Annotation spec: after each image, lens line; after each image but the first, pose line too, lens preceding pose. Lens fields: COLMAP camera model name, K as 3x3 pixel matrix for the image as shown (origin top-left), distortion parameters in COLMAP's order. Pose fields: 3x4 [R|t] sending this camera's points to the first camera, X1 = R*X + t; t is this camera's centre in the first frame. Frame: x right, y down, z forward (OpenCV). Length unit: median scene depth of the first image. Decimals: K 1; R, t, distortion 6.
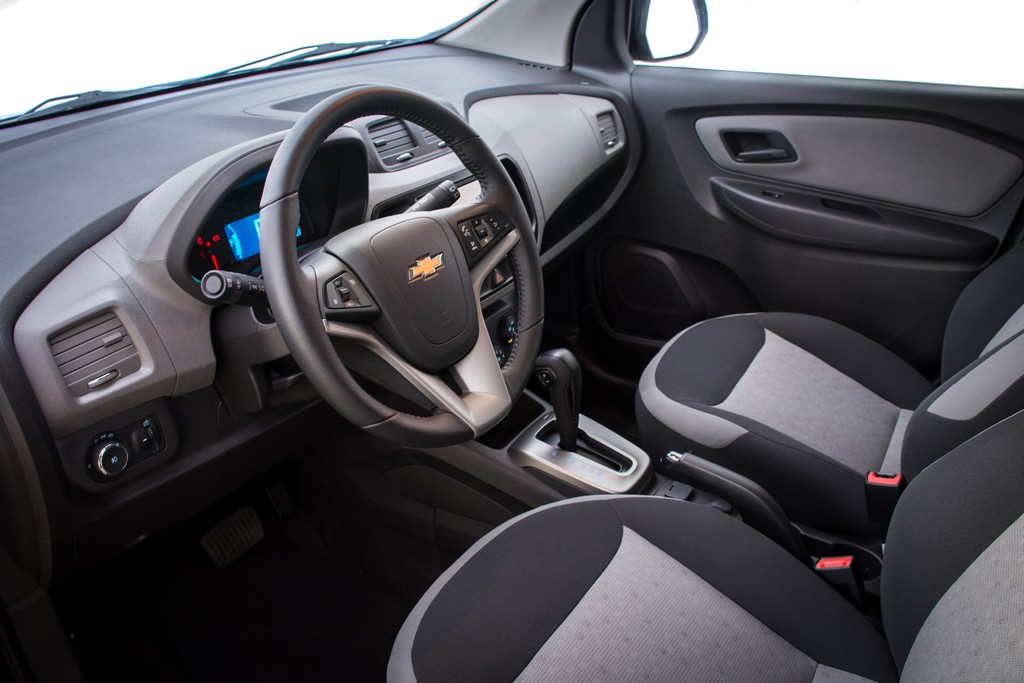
lens RADIAL K [[851.3, 0, 512.0], [0, 851.3, 341.5], [0, 0, 1]] dist [-0.131811, 0.006301]
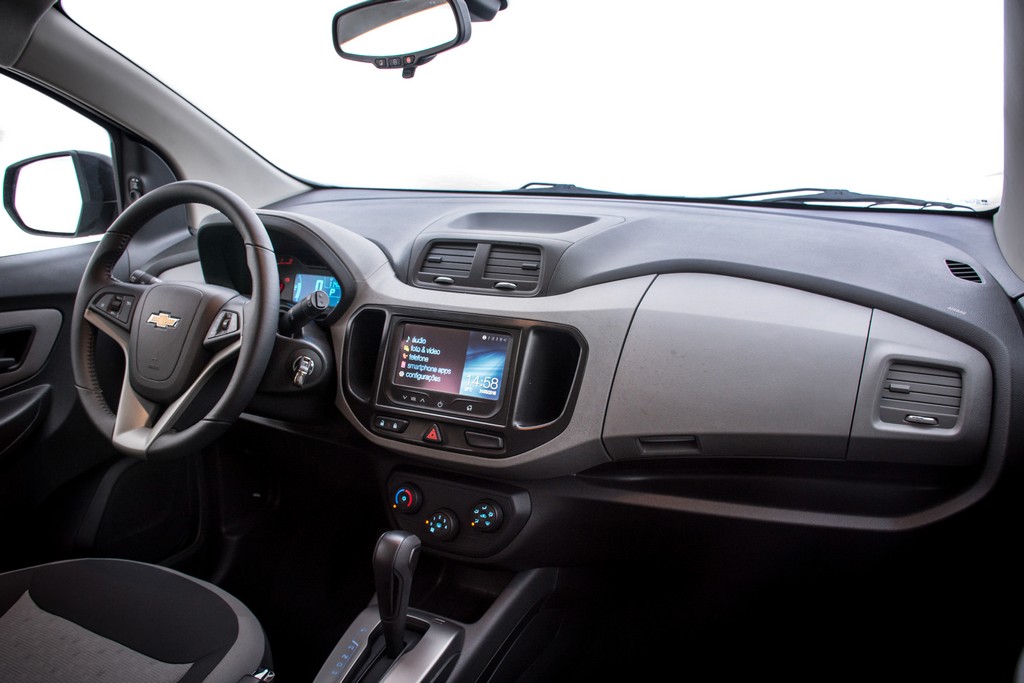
lens RADIAL K [[836.2, 0, 512.0], [0, 836.2, 341.5], [0, 0, 1]] dist [-0.120338, 0.011226]
pose [[0.102199, 0.293695, -0.950420, 0.823018], [-0.420637, 0.878562, 0.226259, -0.406041], [0.901454, 0.376658, 0.213327, 0.880856]]
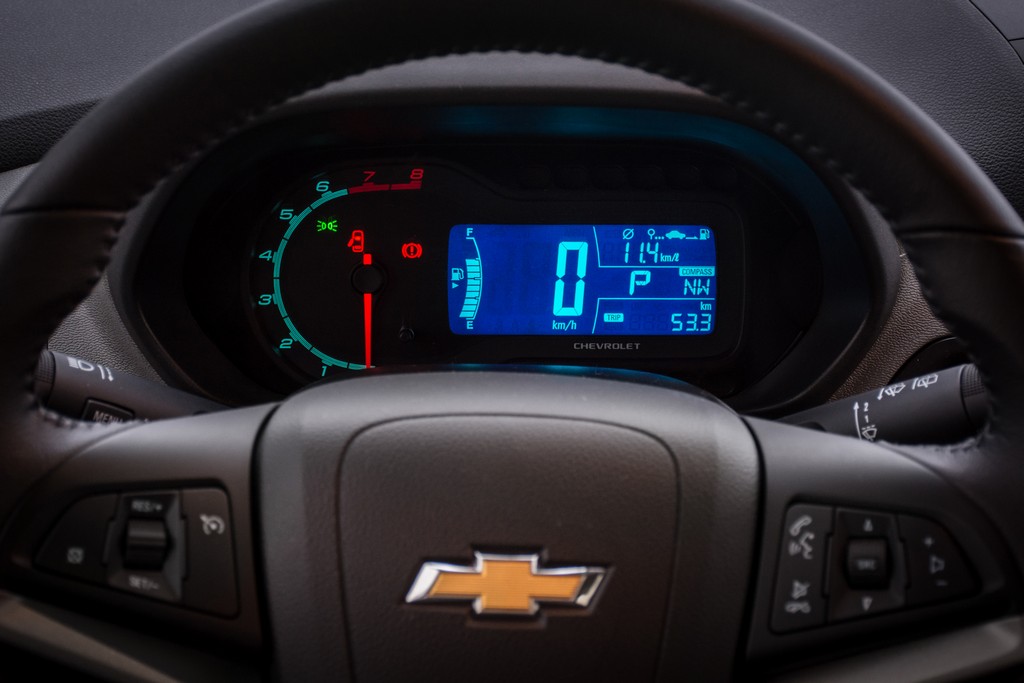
lens RADIAL K [[2439.1, 0, 512.0], [0, 2439.1, 341.5], [0, 0, 1]] dist [0.707961, -0.004034]
pose [[0.546580, 0.360583, -0.755798, 0.376449], [-0.382785, 0.910316, 0.157479, -0.217831], [0.744799, 0.203233, 0.635586, 0.312865]]
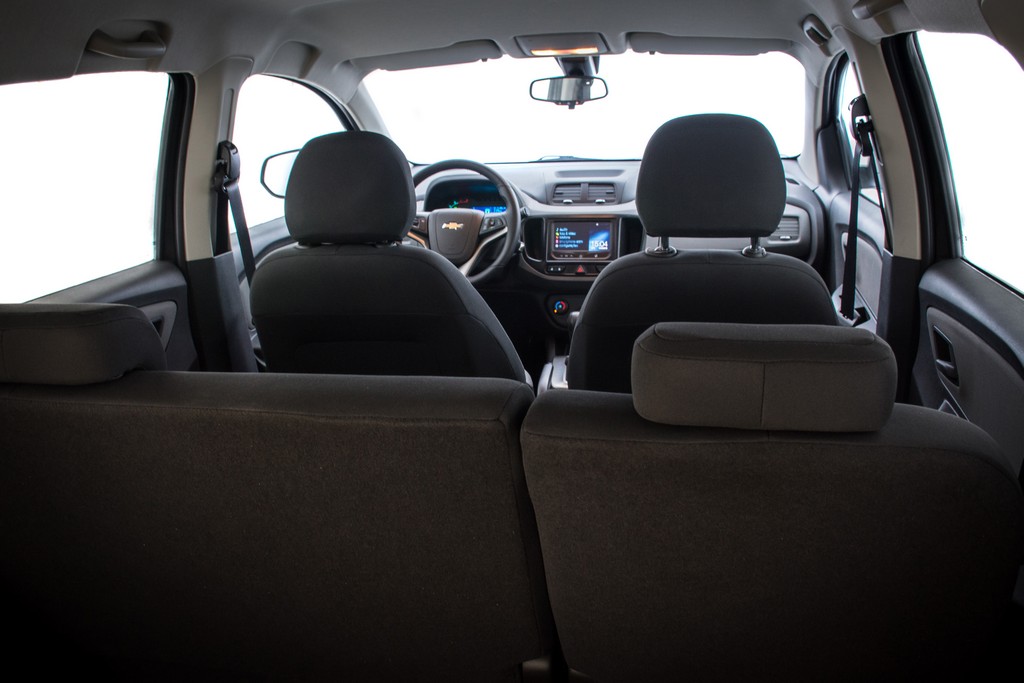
lens RADIAL K [[851.3, 0, 512.0], [0, 851.3, 341.5], [0, 0, 1]] dist [-0.131811, 0.006301]
pose [[0.357452, 0.289930, -0.887788, 1.764467], [-0.375354, 0.915038, 0.147699, -0.158679], [0.855182, 0.280440, 0.435909, 0.066142]]
